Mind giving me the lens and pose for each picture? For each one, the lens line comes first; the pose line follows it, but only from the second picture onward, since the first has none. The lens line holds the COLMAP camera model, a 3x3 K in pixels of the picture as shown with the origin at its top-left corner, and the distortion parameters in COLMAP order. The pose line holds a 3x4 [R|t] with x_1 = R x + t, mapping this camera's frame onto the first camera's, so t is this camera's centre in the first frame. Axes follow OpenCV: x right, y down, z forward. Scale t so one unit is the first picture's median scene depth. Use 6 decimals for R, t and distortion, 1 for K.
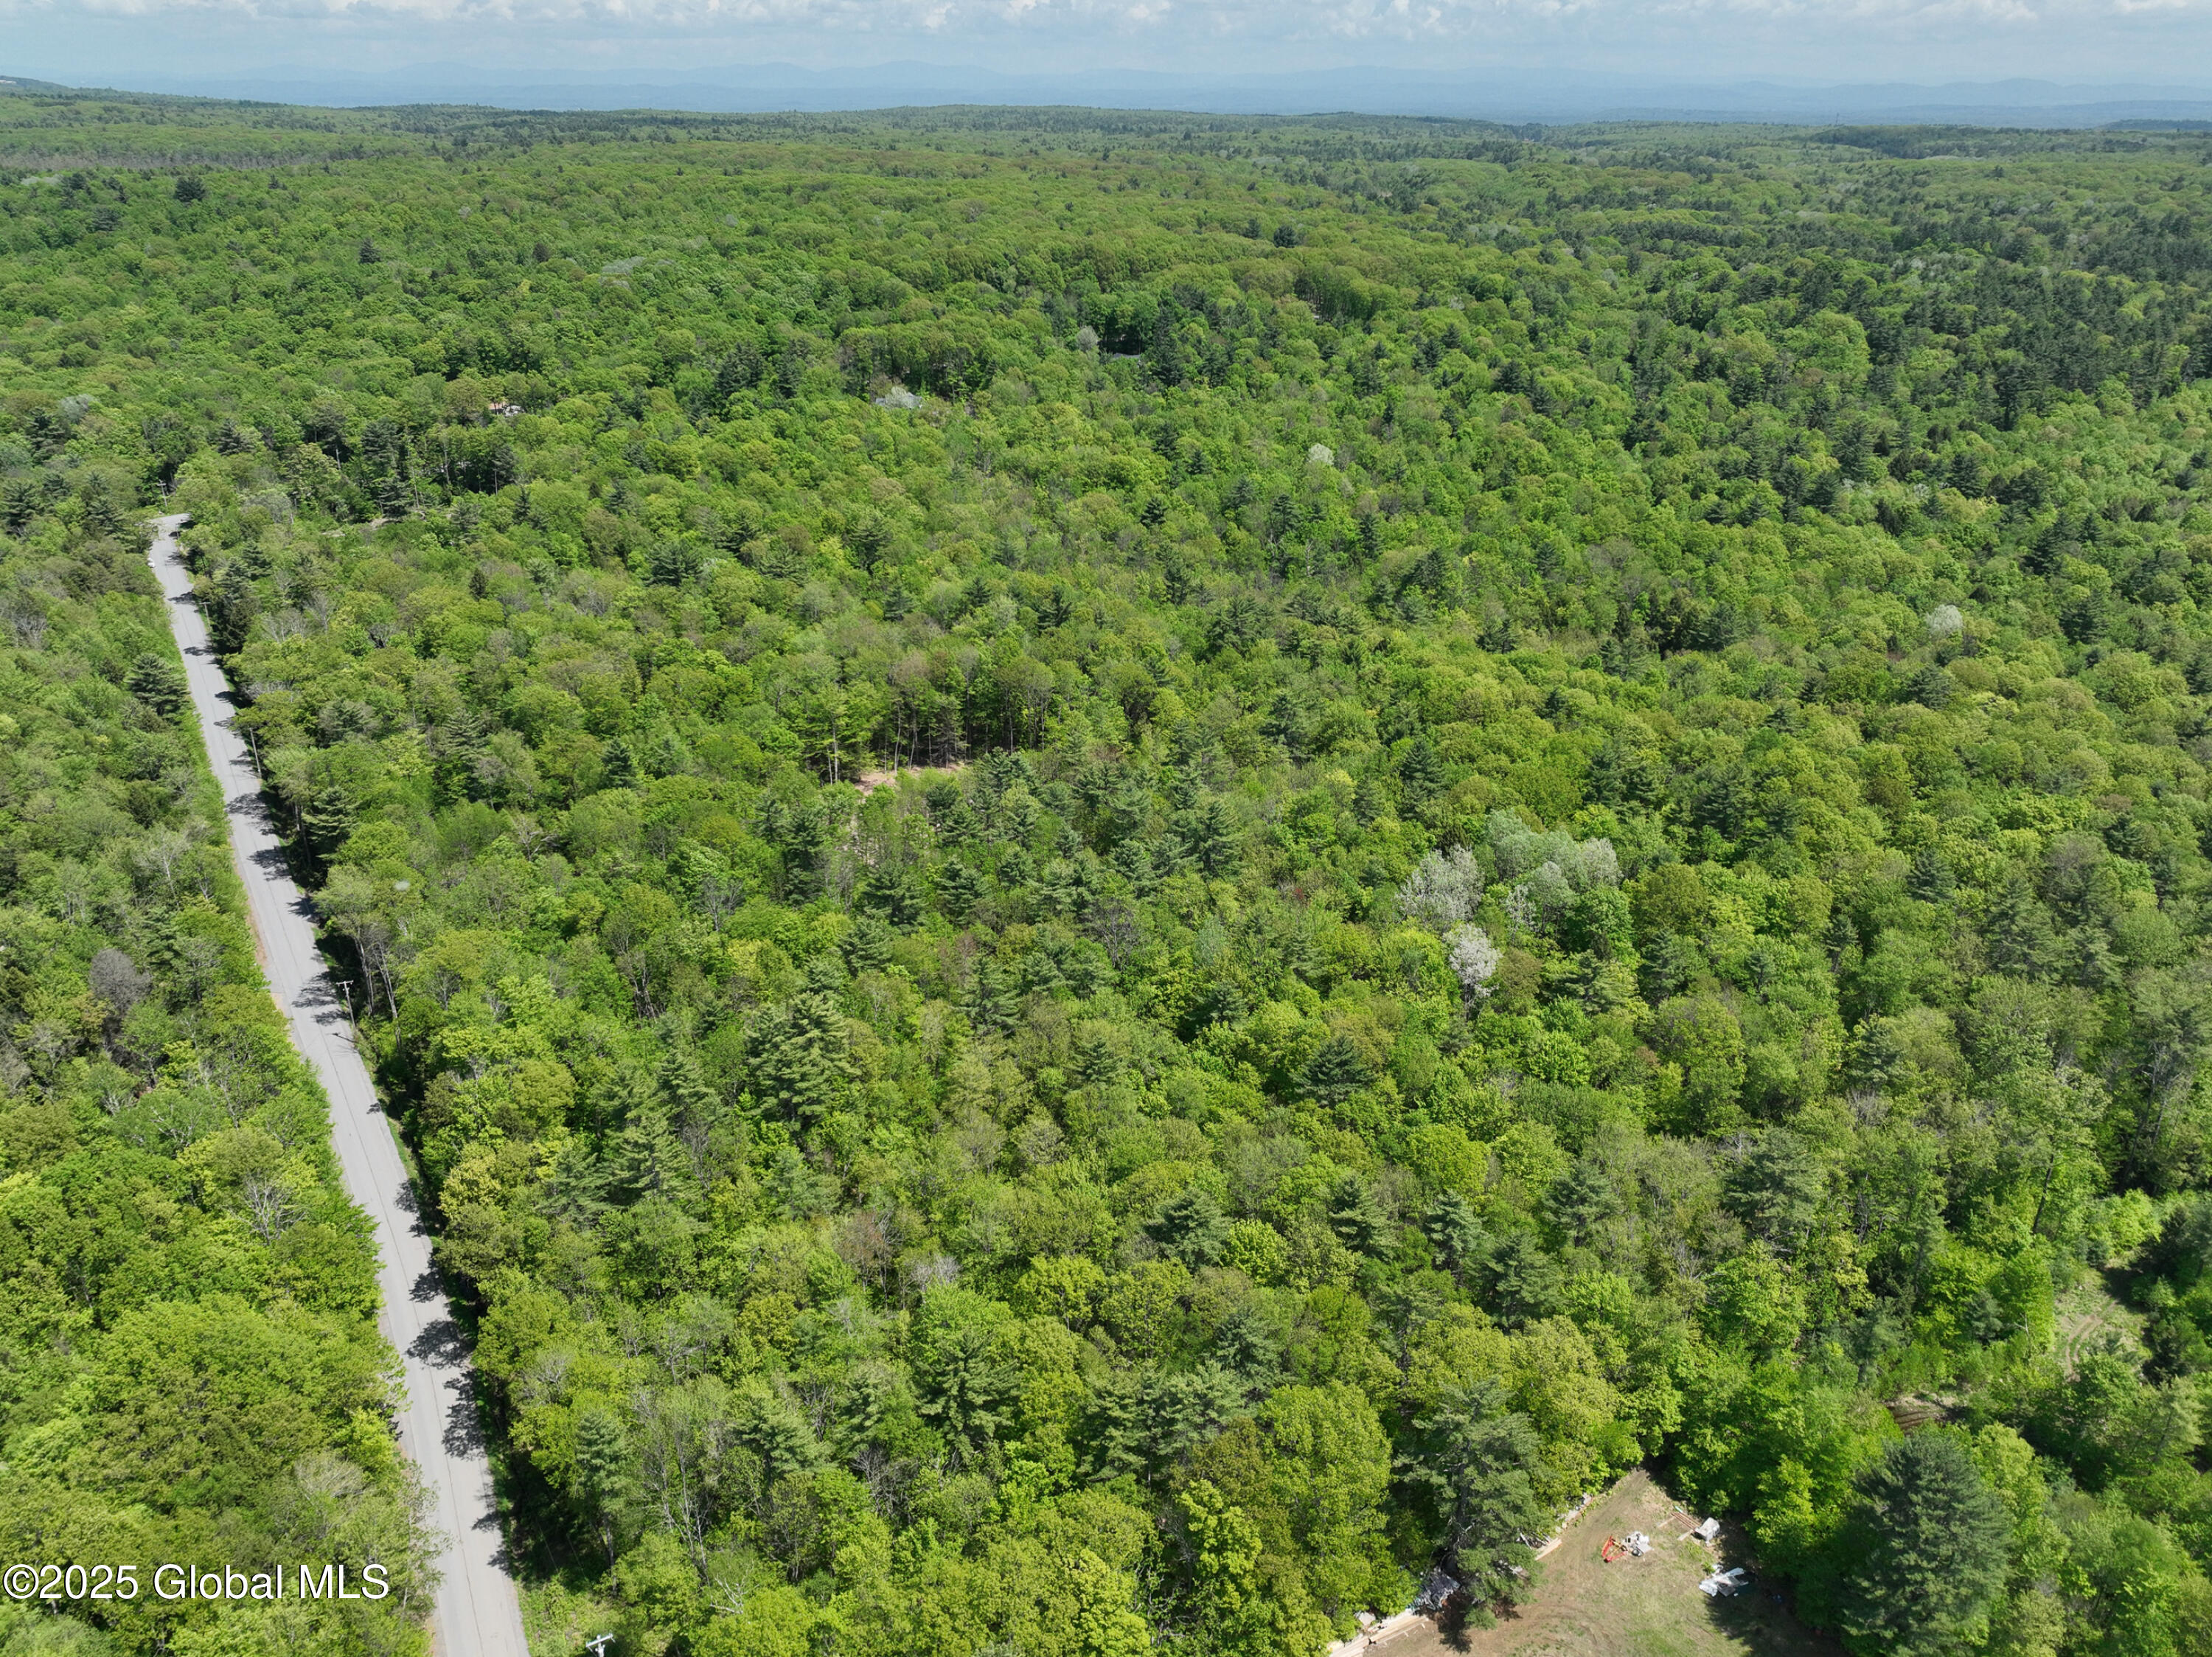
lens RADIAL K [[1671.2, 0, 1118.6], [0, 1671.2, 812.0], [0, 0, 1]] dist [-0.004699, 0.016324]
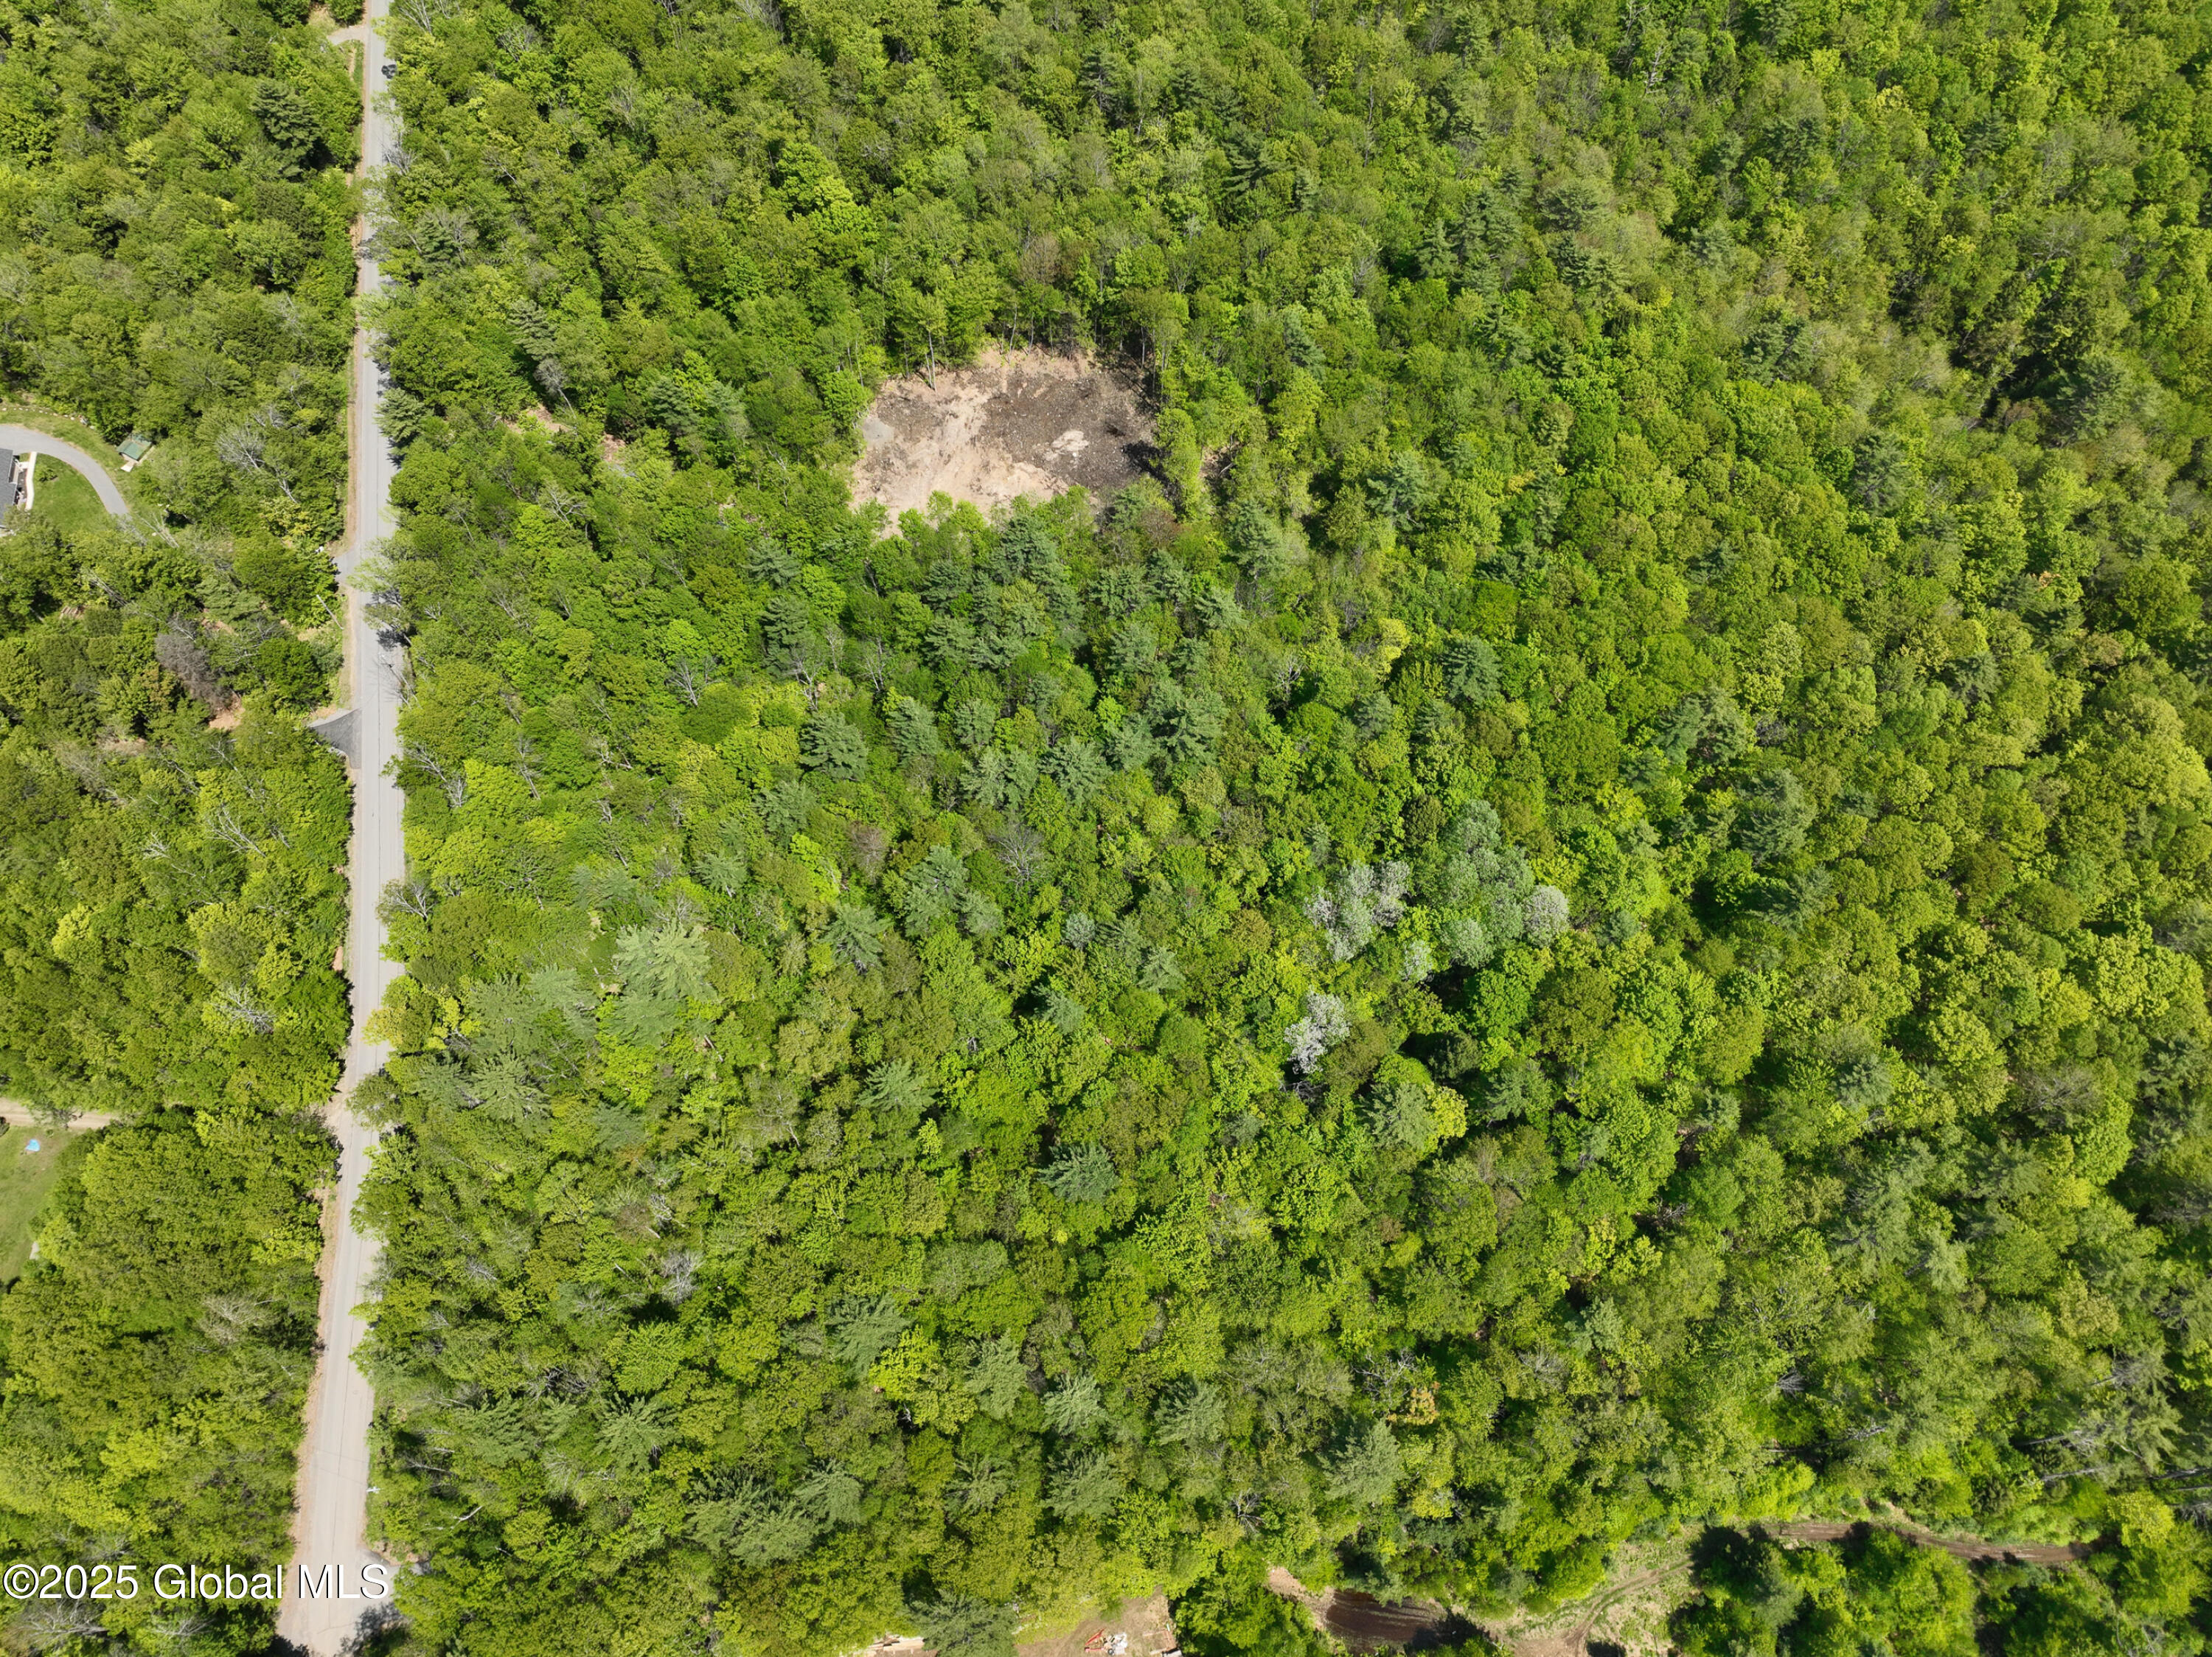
lens RADIAL K [[1671.2, 0, 1129.4], [0, 1671.2, 805.1], [0, 0, 1]] dist [-0.004699, 0.016324]
pose [[0.929678, 0.330444, -0.162805, 0.155726], [-0.149060, 0.741614, 0.654056, -0.449766], [0.336868, -0.583794, 0.738719, 0.205033]]
